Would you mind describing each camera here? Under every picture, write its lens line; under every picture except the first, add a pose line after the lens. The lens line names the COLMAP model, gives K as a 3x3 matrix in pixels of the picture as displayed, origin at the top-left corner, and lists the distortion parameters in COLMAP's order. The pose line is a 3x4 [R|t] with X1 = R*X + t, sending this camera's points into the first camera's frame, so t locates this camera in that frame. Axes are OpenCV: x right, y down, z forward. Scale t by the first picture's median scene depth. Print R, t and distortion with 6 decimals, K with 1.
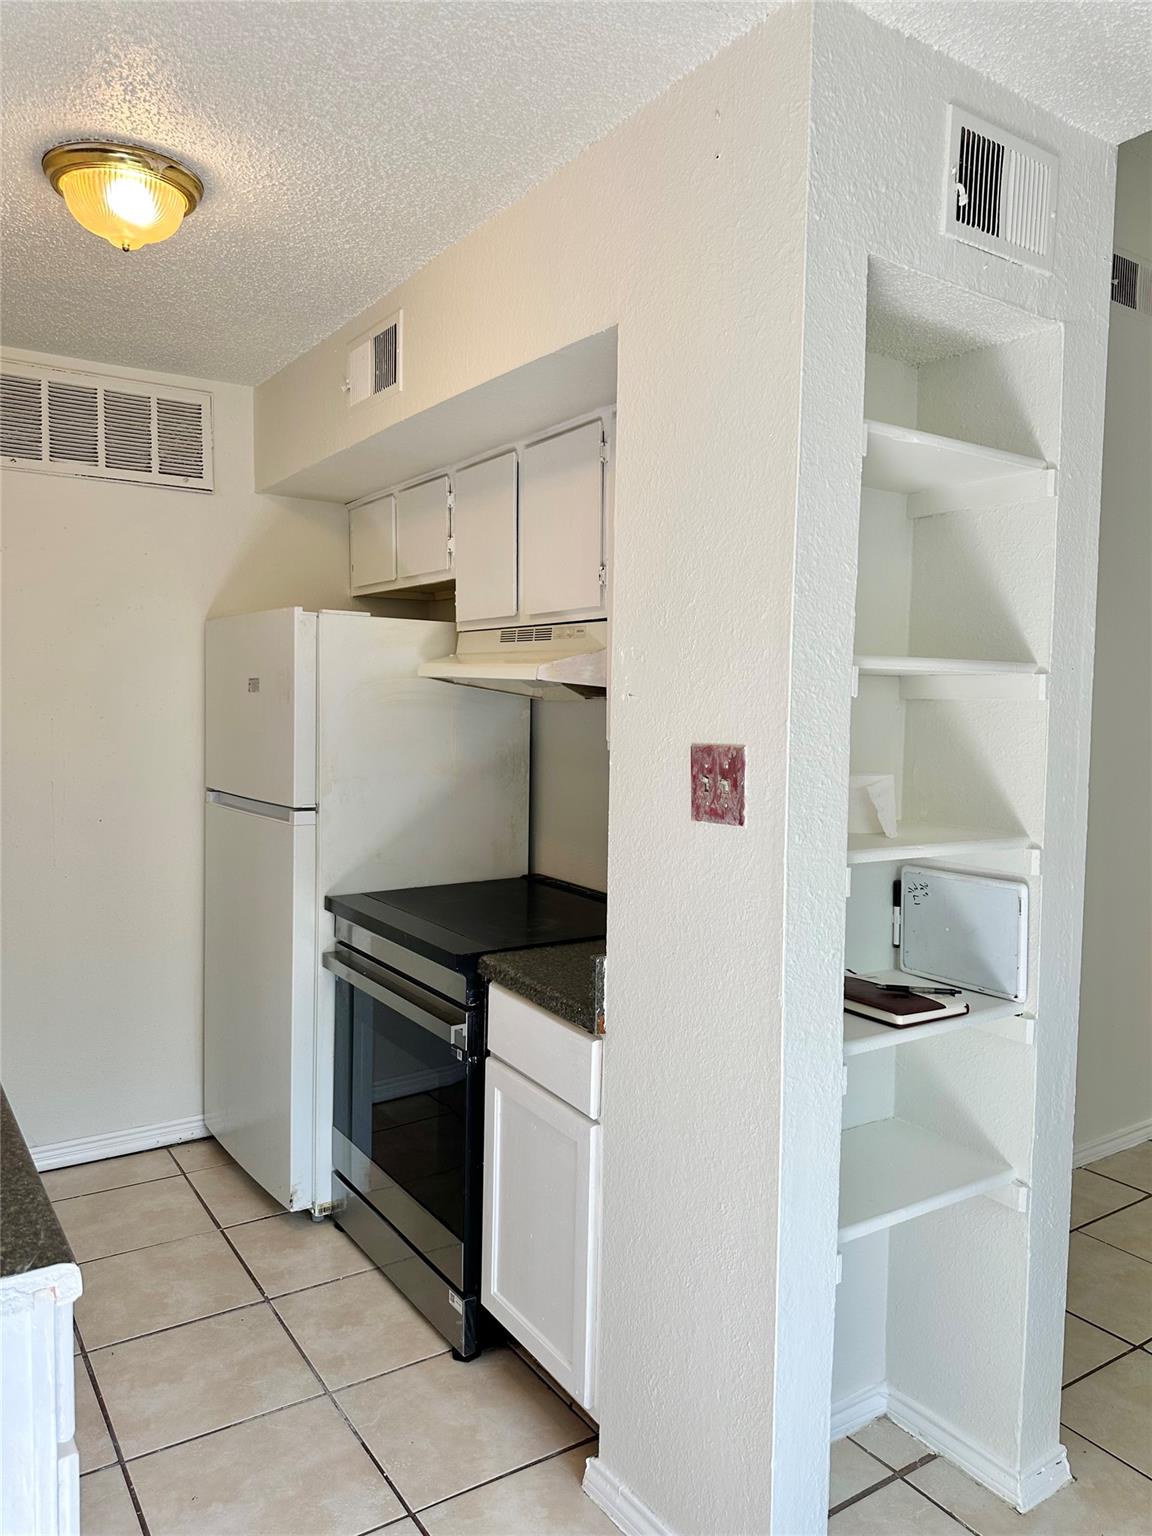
lens RADIAL K [[1085.6, 0, 569.7], [0, 1085.6, 765.8], [0, 0, 1]] dist [0.085631, -0.117622]
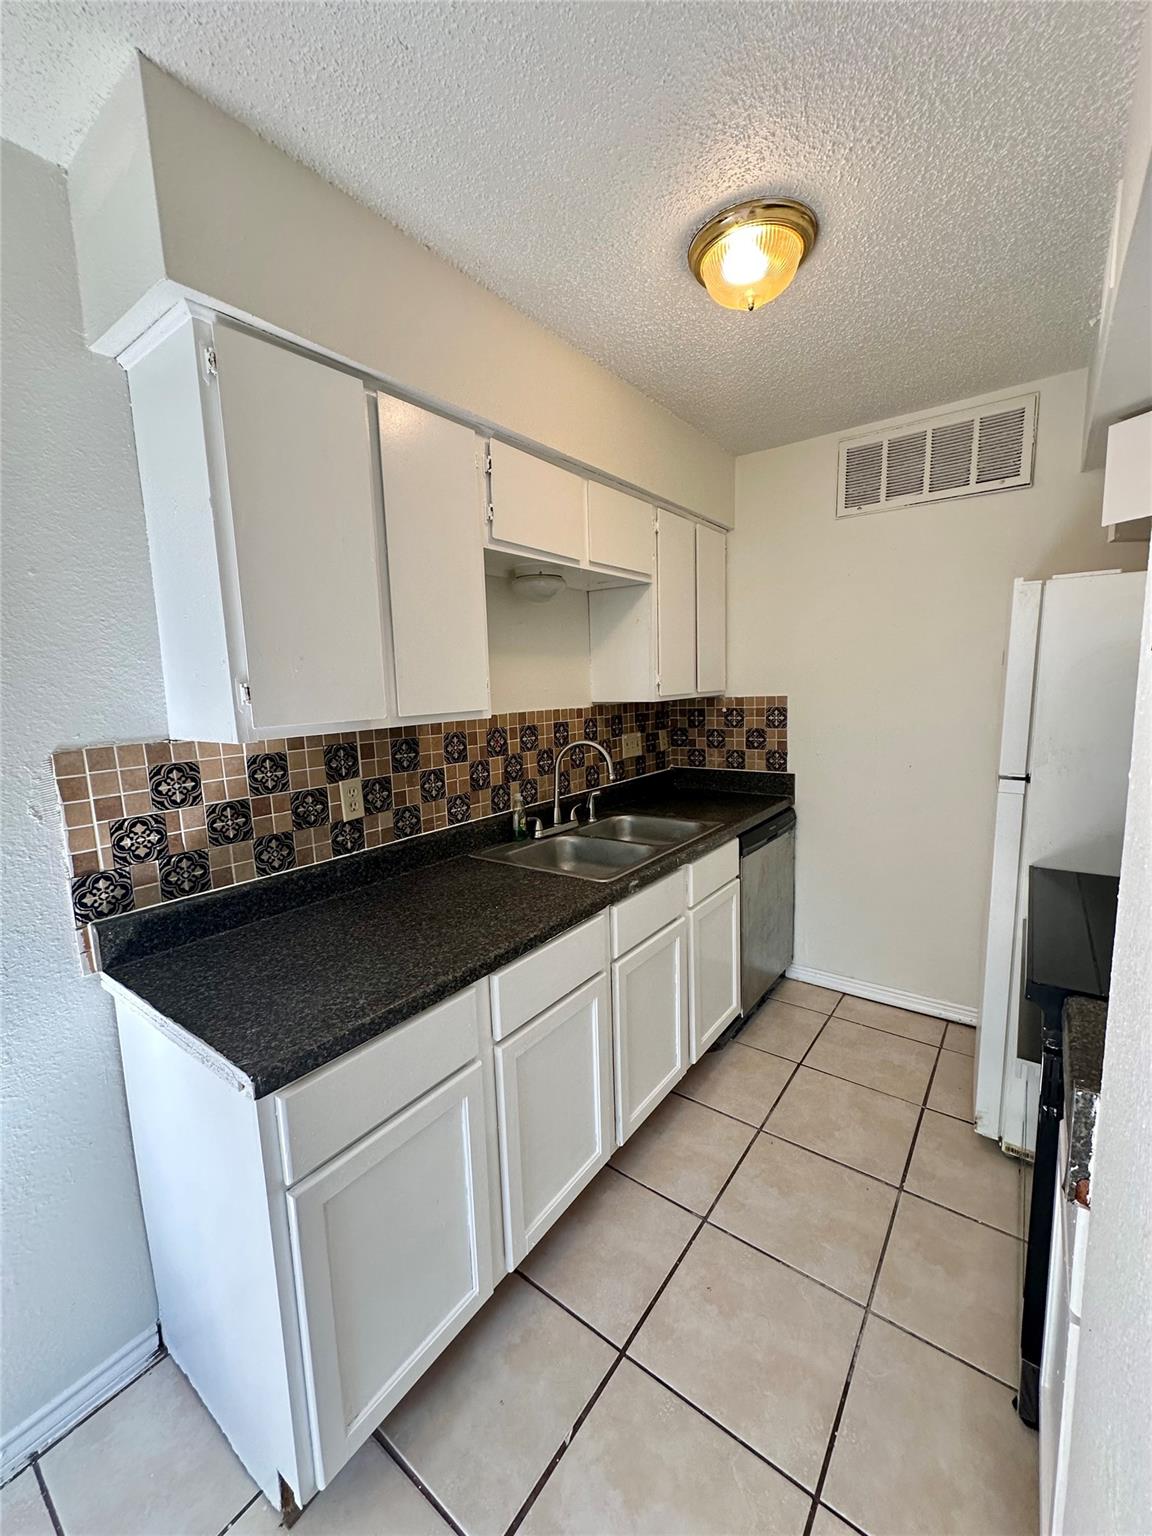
lens RADIAL K [[614.1, 0, 578.6], [0, 614.1, 765.9], [0, 0, 1]] dist [-0.001273, 0.000088]
pose [[0.343580, 0.105425, -0.933187, 0.157105], [-0.023134, 0.994328, 0.103815, -0.022608], [0.938838, -0.014080, 0.344070, 0.419428]]
